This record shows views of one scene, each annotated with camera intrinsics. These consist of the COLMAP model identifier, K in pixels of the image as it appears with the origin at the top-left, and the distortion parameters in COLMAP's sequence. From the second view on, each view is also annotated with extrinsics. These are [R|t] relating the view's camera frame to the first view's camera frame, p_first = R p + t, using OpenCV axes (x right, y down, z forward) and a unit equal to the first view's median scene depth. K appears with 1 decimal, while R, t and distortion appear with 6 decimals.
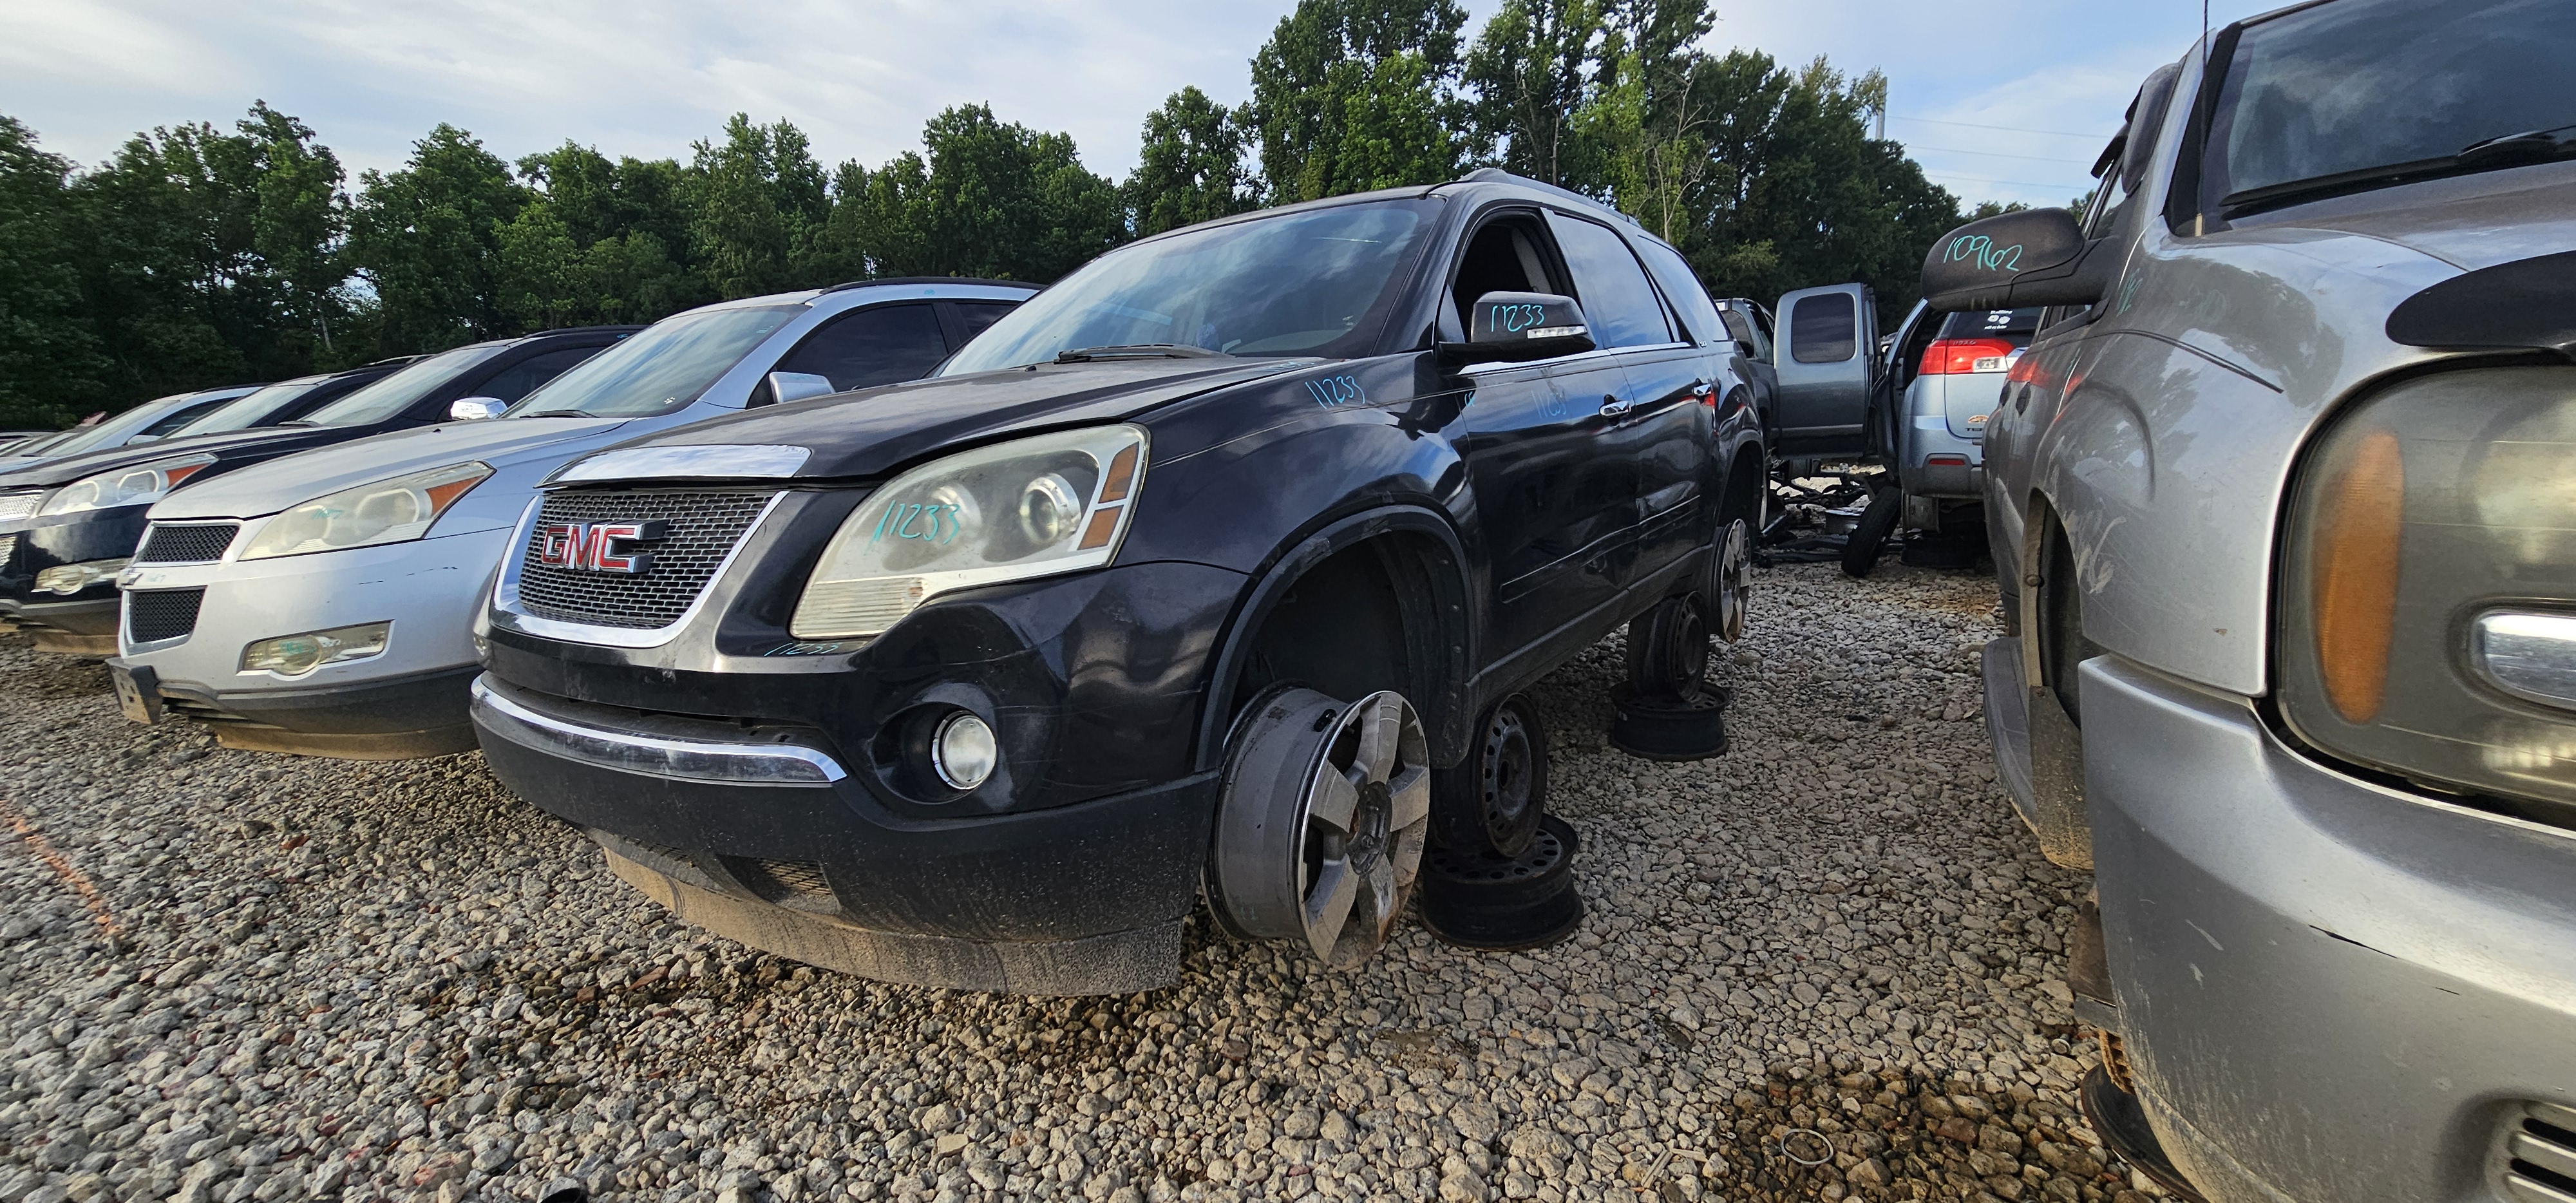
lens RADIAL K [[1083.0, 0, 1289.0], [0, 1083.0, 602.3], [0, 0, 1]] dist [-0.000138, -0.001318]
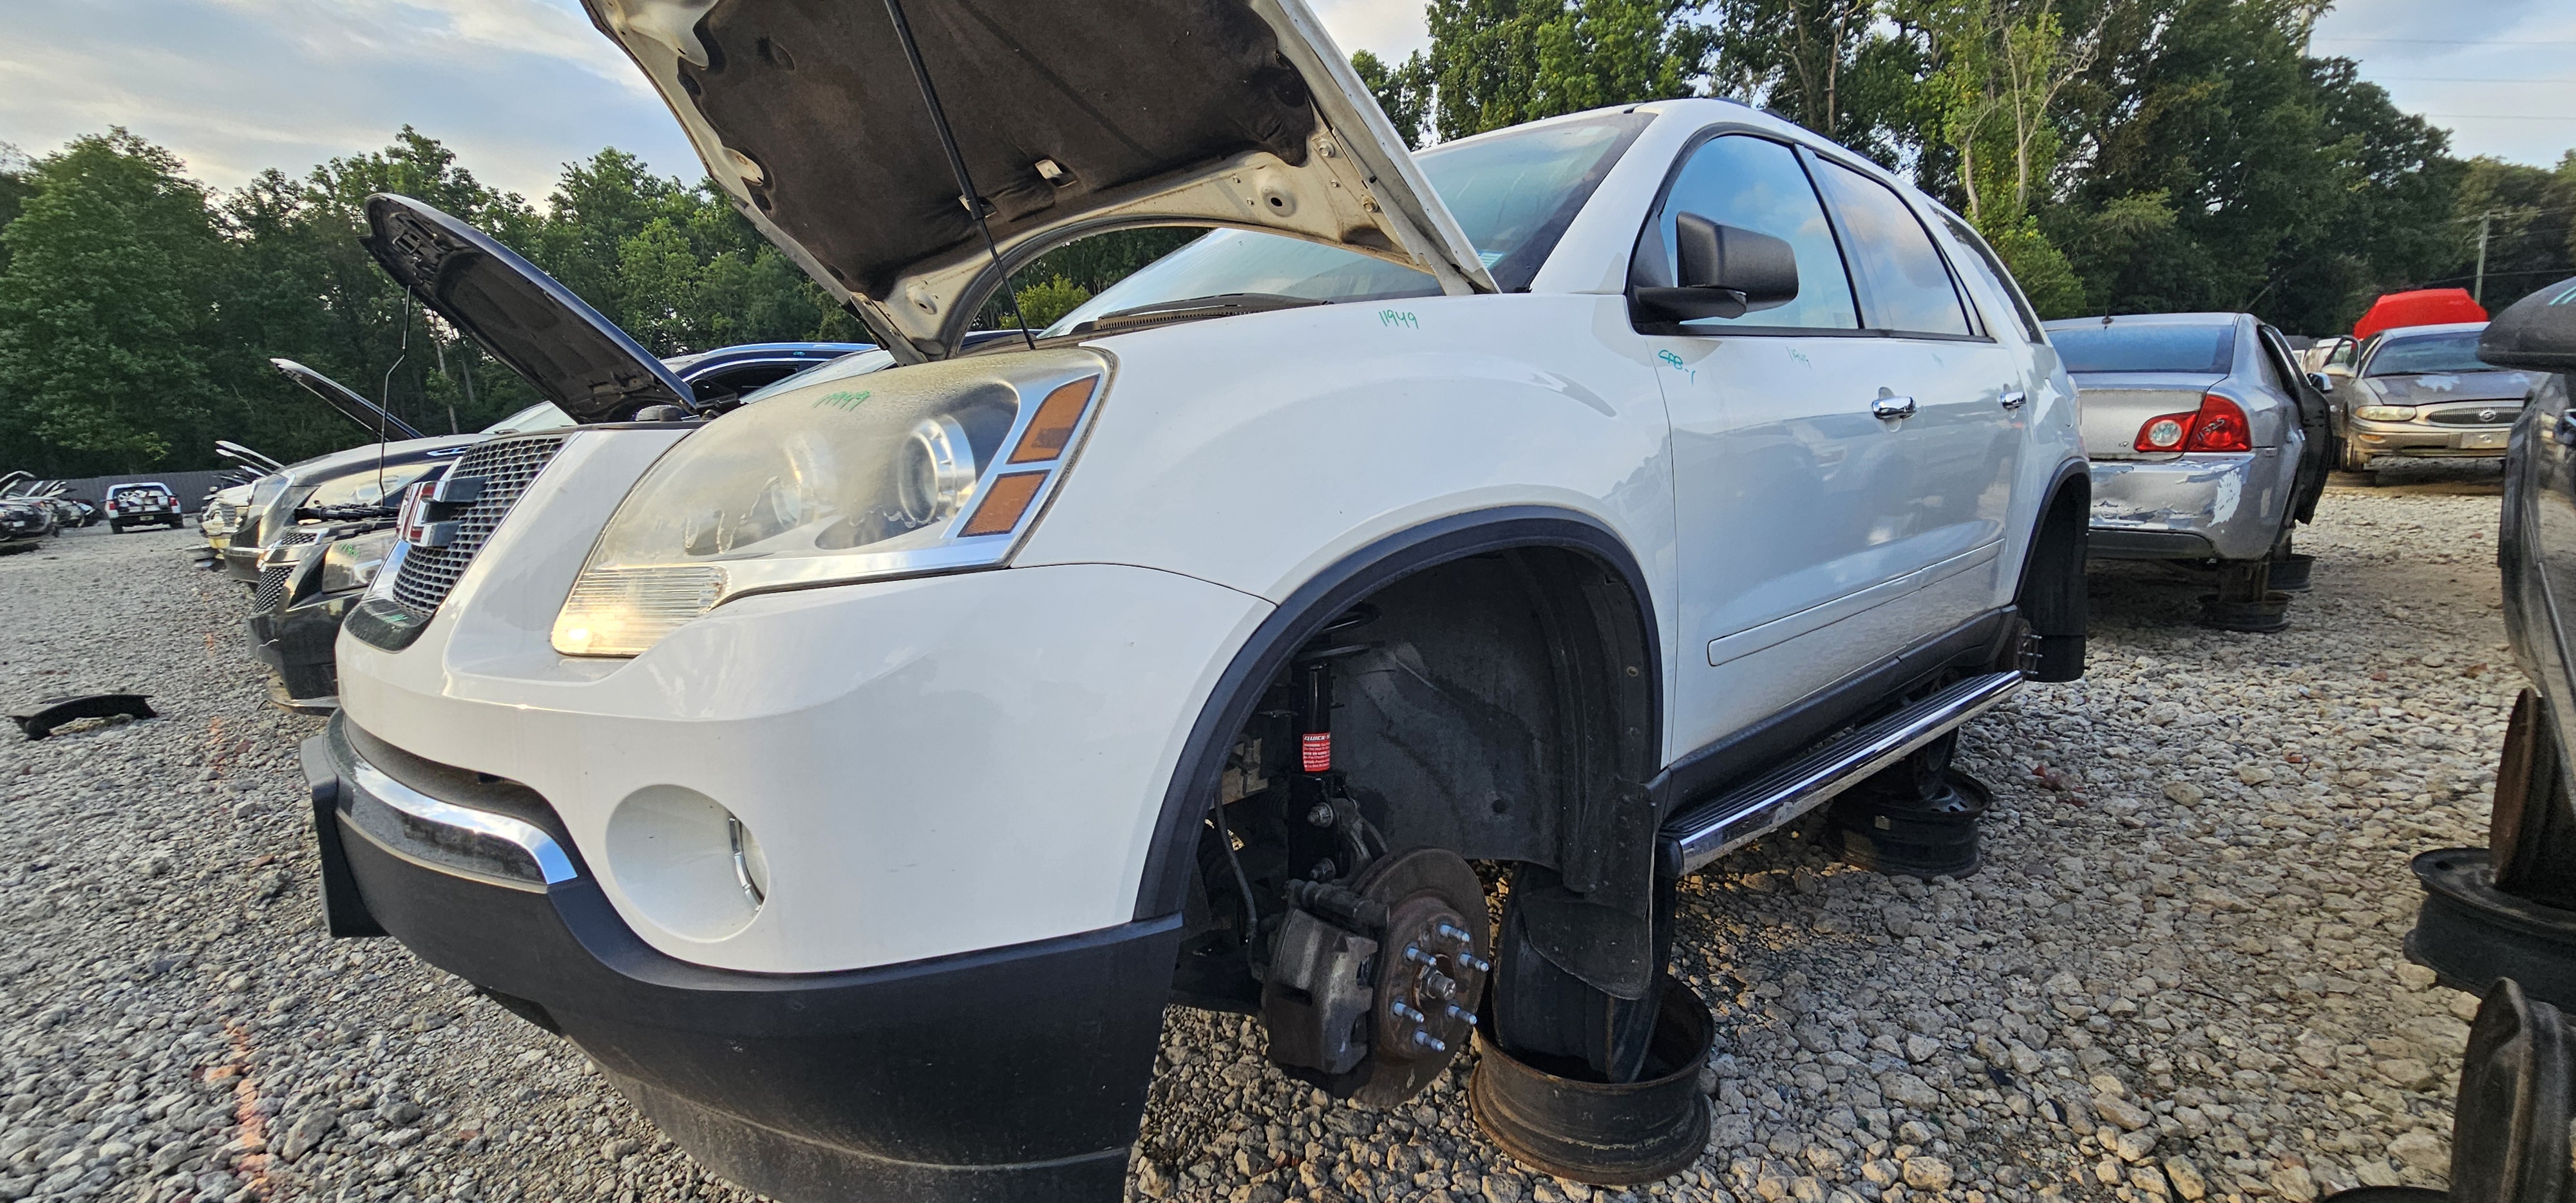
lens RADIAL K [[1083.0, 0, 1286.5], [0, 1083.0, 600.1], [0, 0, 1]] dist [-0.000138, -0.001318]
pose [[0.977343, 0.029039, -0.209659, 0.043516], [-0.033321, 0.999302, -0.016918, -0.037834], [0.209021, 0.023520, 0.977628, 0.192745]]
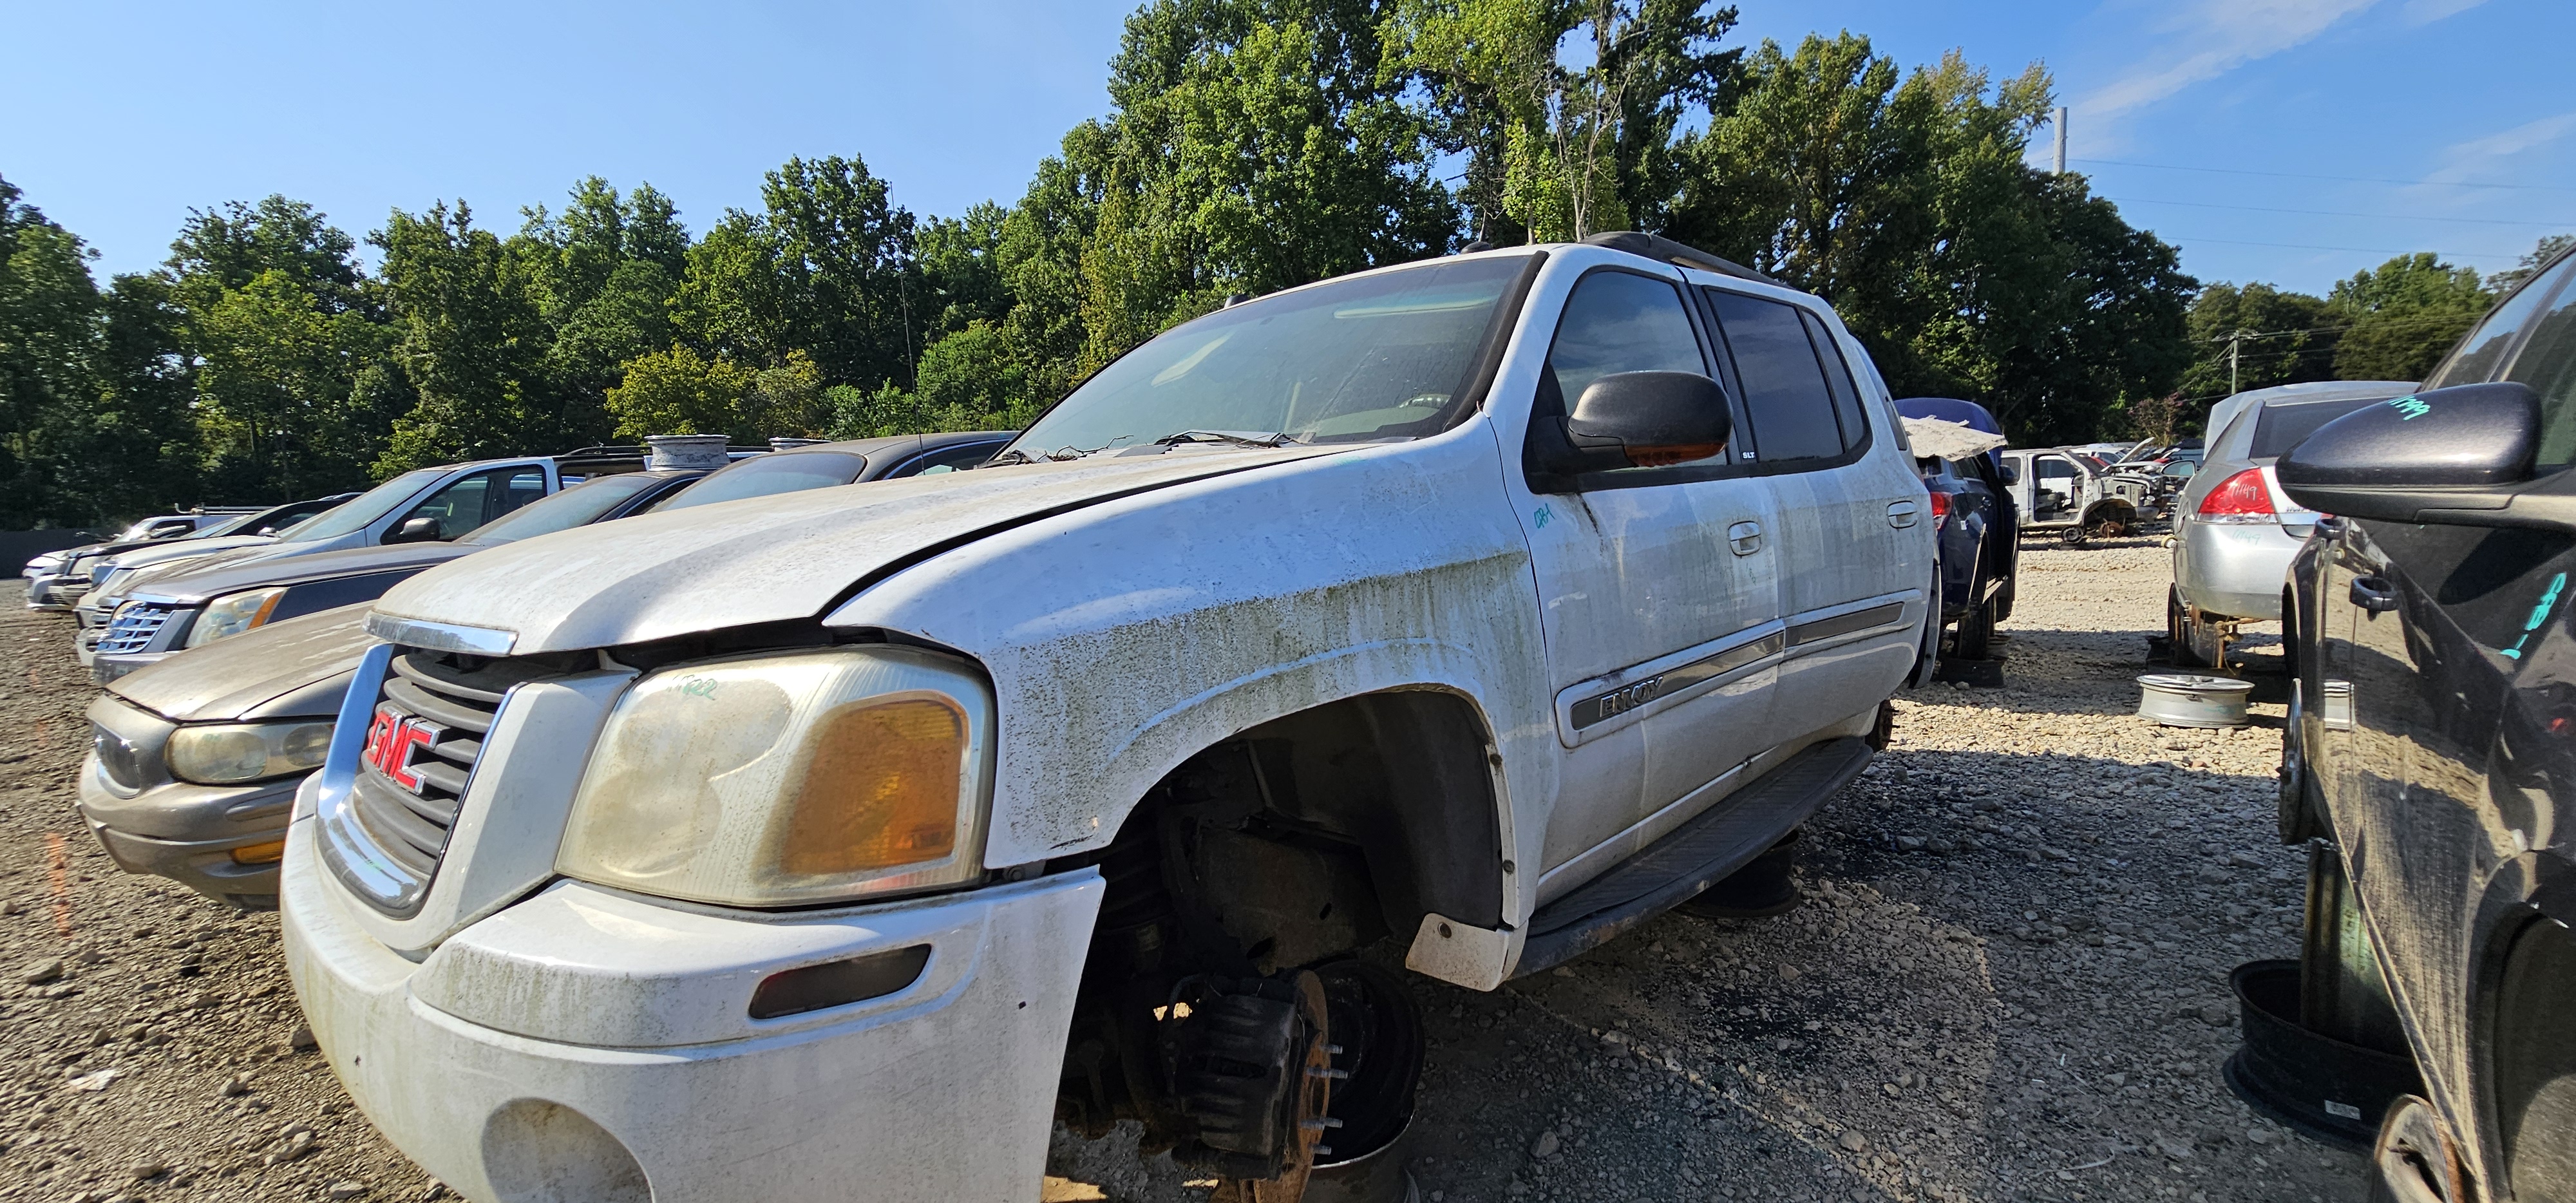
lens RADIAL K [[1083.0, 0, 1288.7], [0, 1083.0, 600.3], [0, 0, 1]] dist [-0.000138, -0.001318]
pose [[0.989096, 0.028334, -0.144521, 0.191974], [-0.042730, 0.994317, -0.097504, -0.068184], [0.140937, 0.102616, 0.984686, 0.308341]]
